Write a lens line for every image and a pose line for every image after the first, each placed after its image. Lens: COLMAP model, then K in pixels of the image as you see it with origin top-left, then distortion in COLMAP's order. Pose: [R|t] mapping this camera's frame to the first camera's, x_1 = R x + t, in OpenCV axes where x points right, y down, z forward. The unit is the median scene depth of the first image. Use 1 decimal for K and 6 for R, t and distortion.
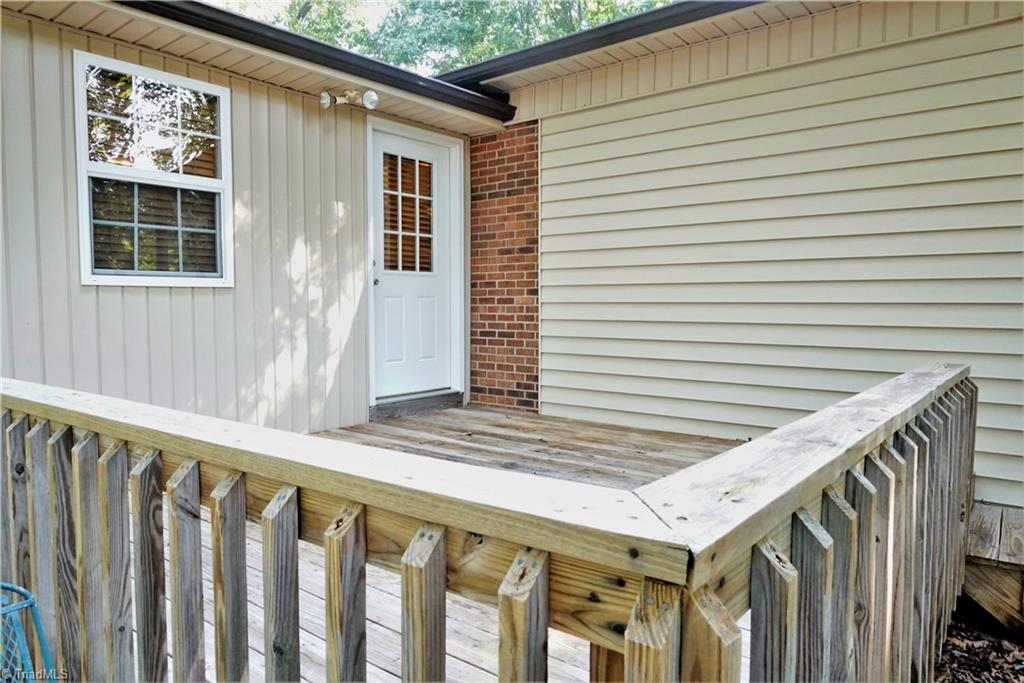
lens RADIAL K [[687.7, 0, 508.6], [0, 687.7, 338.8], [0, 0, 1]] dist [-0.025714, 0.011656]
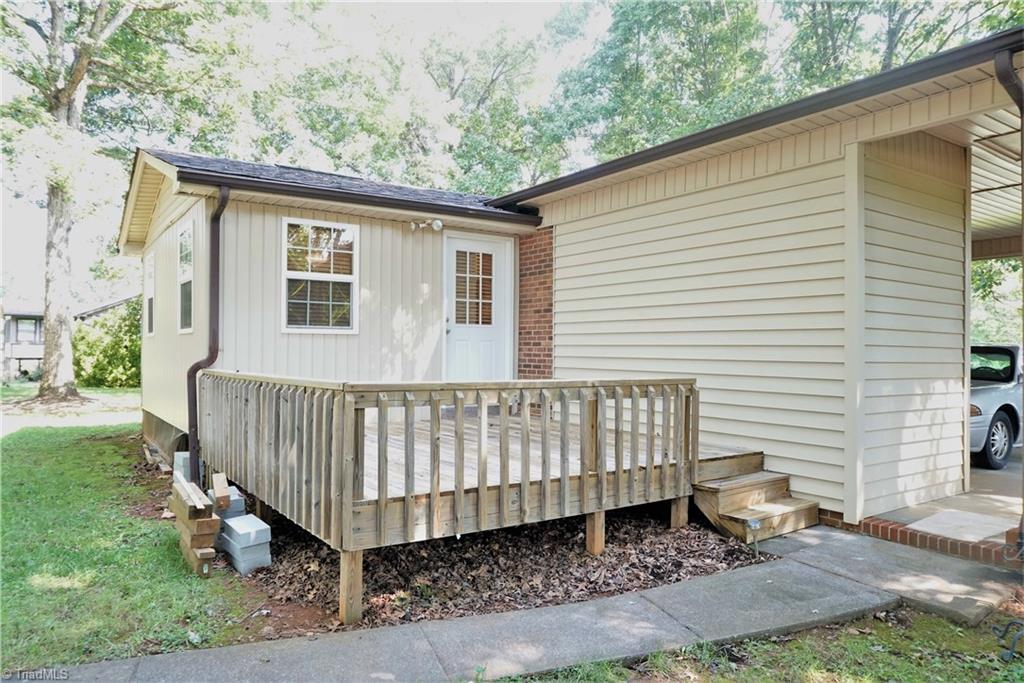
lens RADIAL K [[687.7, 0, 506.1], [0, 687.7, 347.3], [0, 0, 1]] dist [-0.025714, 0.011656]
pose [[0.959644, 0.008448, -0.281090, 0.367455], [-0.023831, 0.998396, -0.051353, 0.031795], [0.280205, 0.055979, 0.958307, -0.473107]]
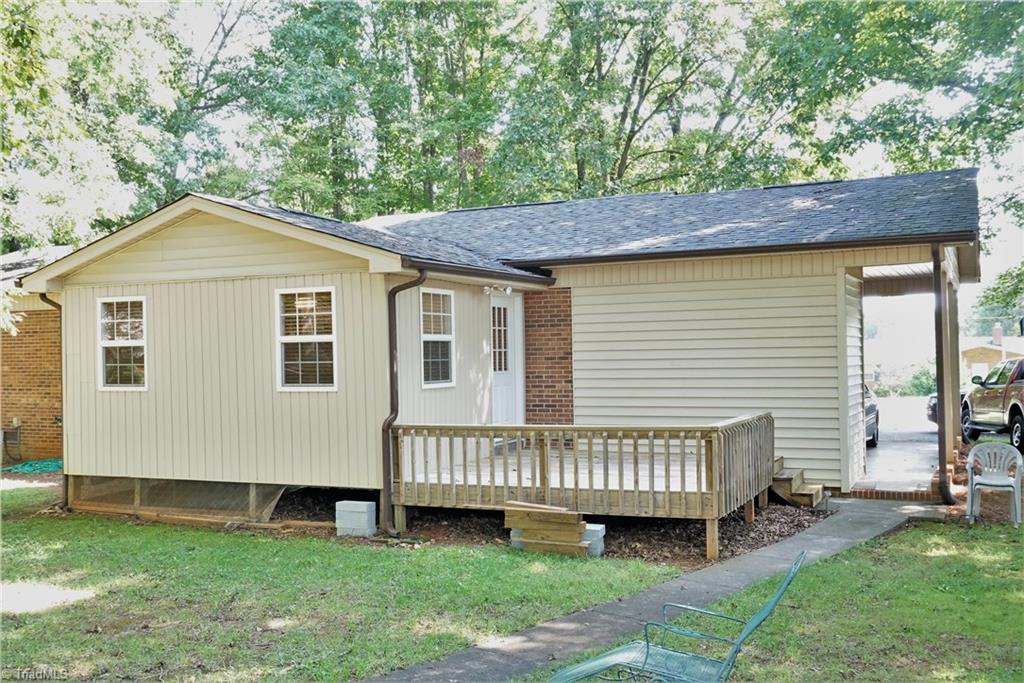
lens RADIAL K [[1005.8, 0, 512.0], [0, 1005.8, 340.0], [0, 0, 1]] dist [-0.015950, 0.000000]
pose [[0.969555, -0.011499, 0.244604, -0.751272], [0.028307, 0.997463, -0.065314, -0.009341], [-0.243233, 0.070249, 0.967421, -1.514271]]
